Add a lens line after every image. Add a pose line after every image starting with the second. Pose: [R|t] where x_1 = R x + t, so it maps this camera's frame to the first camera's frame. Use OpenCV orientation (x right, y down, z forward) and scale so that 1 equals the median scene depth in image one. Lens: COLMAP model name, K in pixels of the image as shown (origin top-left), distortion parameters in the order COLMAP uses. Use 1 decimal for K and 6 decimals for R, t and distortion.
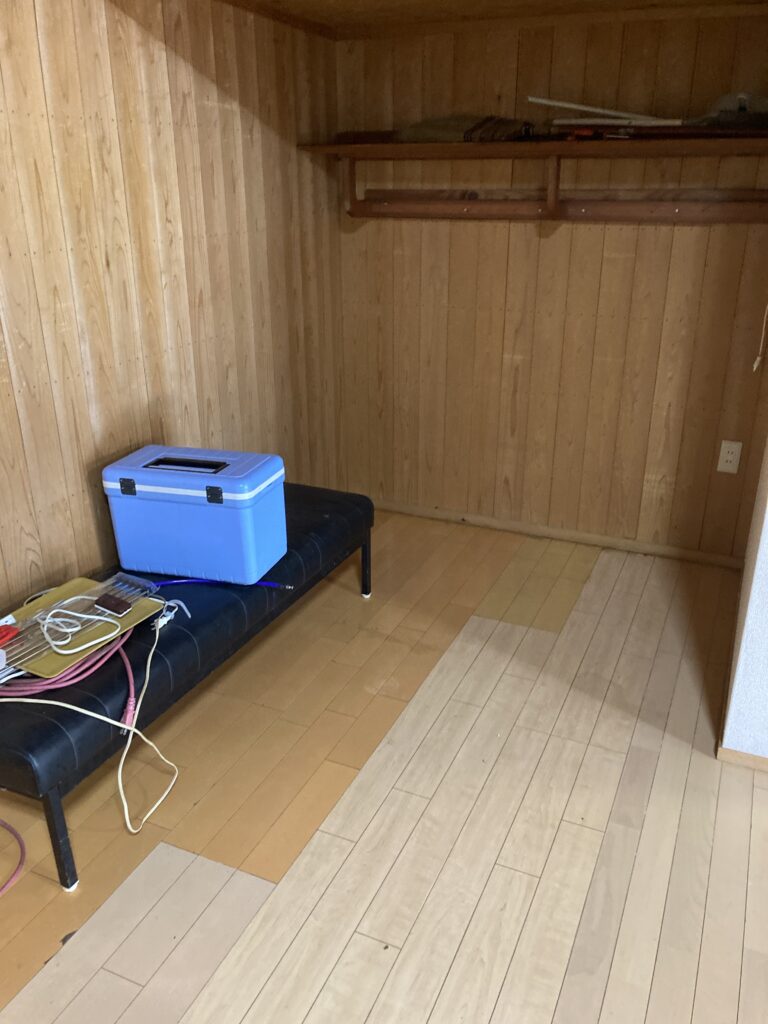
lens RADIAL K [[840.9, 0, 384.2], [0, 840.9, 514.1], [0, 0, 1]] dist [0.042729, -0.034704]
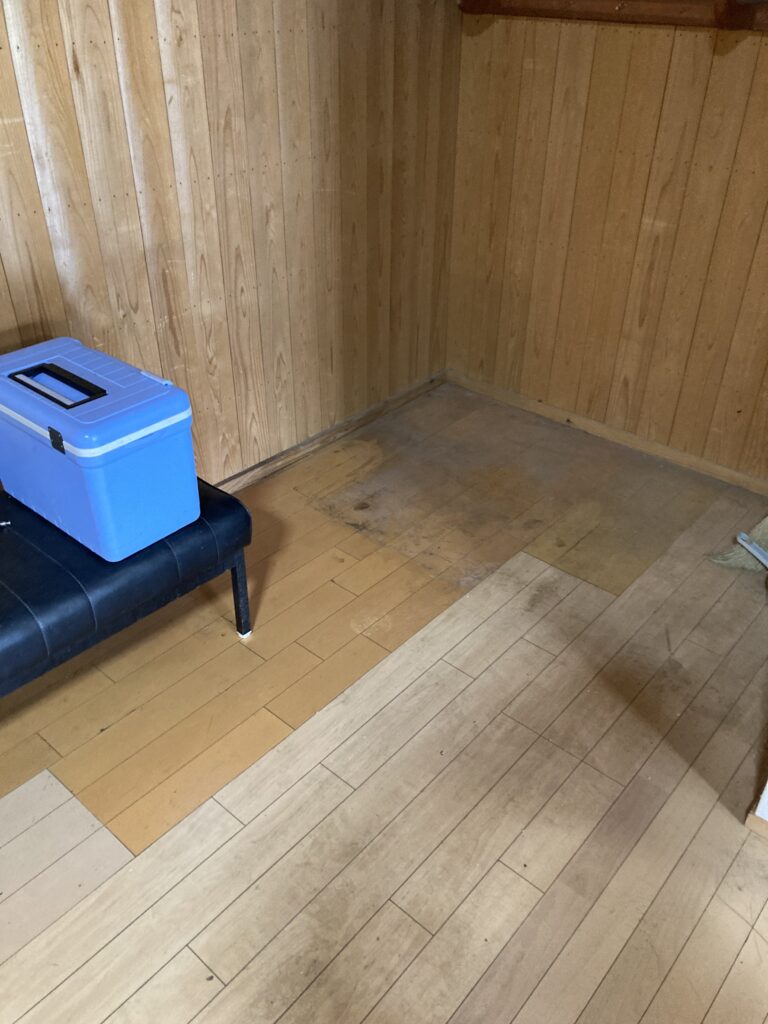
lens RADIAL K [[840.9, 0, 381.3], [0, 840.9, 510.3], [0, 0, 1]] dist [0.042729, -0.034704]
pose [[0.957325, 0.173333, -0.231266, 0.160086], [-0.124383, 0.969393, 0.211676, -0.076809], [0.260879, -0.173877, 0.949584, 0.191146]]
